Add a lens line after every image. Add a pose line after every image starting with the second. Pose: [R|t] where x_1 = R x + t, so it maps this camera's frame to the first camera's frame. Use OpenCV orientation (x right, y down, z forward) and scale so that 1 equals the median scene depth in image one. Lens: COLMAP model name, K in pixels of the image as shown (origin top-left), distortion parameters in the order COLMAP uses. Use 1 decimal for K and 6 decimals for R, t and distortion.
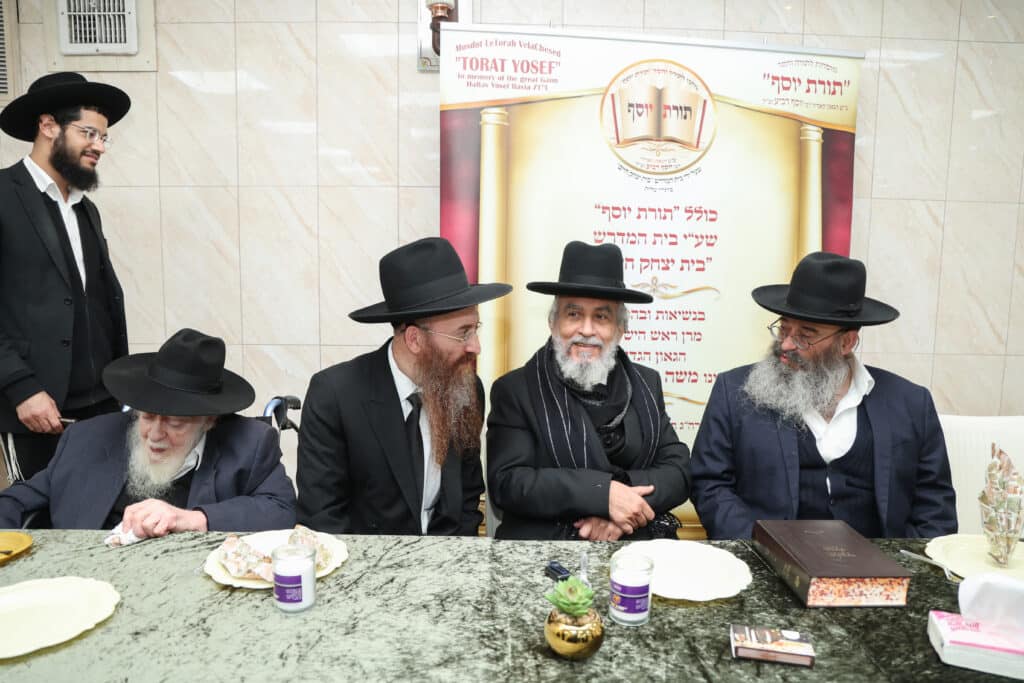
lens RADIAL K [[673.7, 0, 506.4], [0, 673.7, 337.1], [0, 0, 1]] dist [-0.046174, 0.040234]
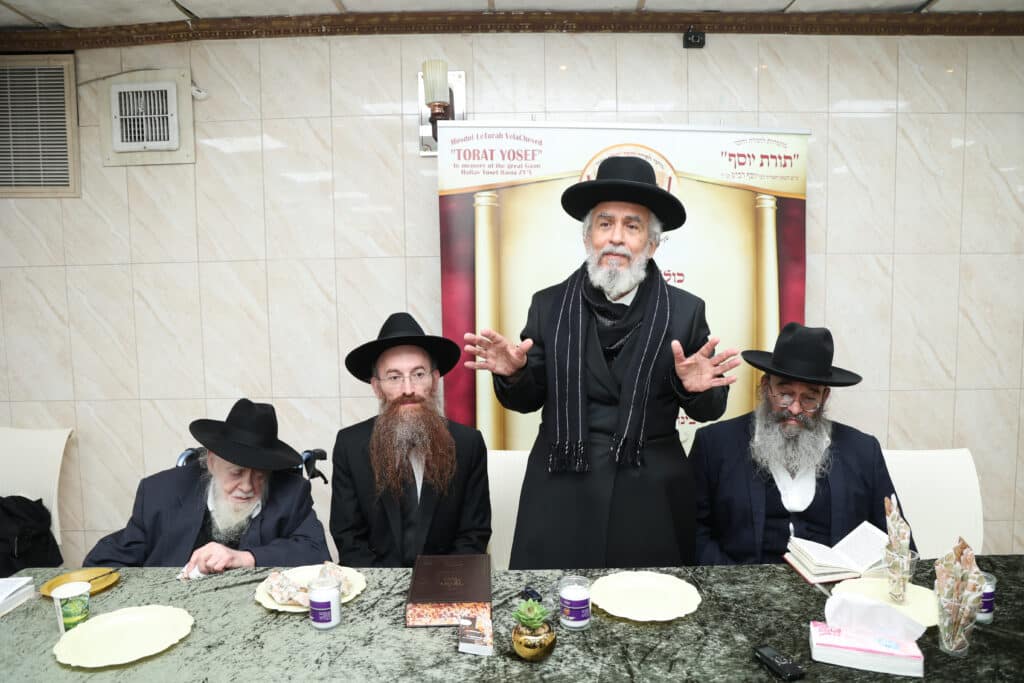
lens RADIAL K [[676.5, 0, 508.2], [0, 676.5, 335.9], [0, 0, 1]] dist [-0.047382, 0.043498]
pose [[0.999420, -0.025216, -0.022885, 0.070824], [0.024471, 0.999180, -0.032252, -0.092960], [0.023679, 0.031673, 0.999218, -0.266475]]
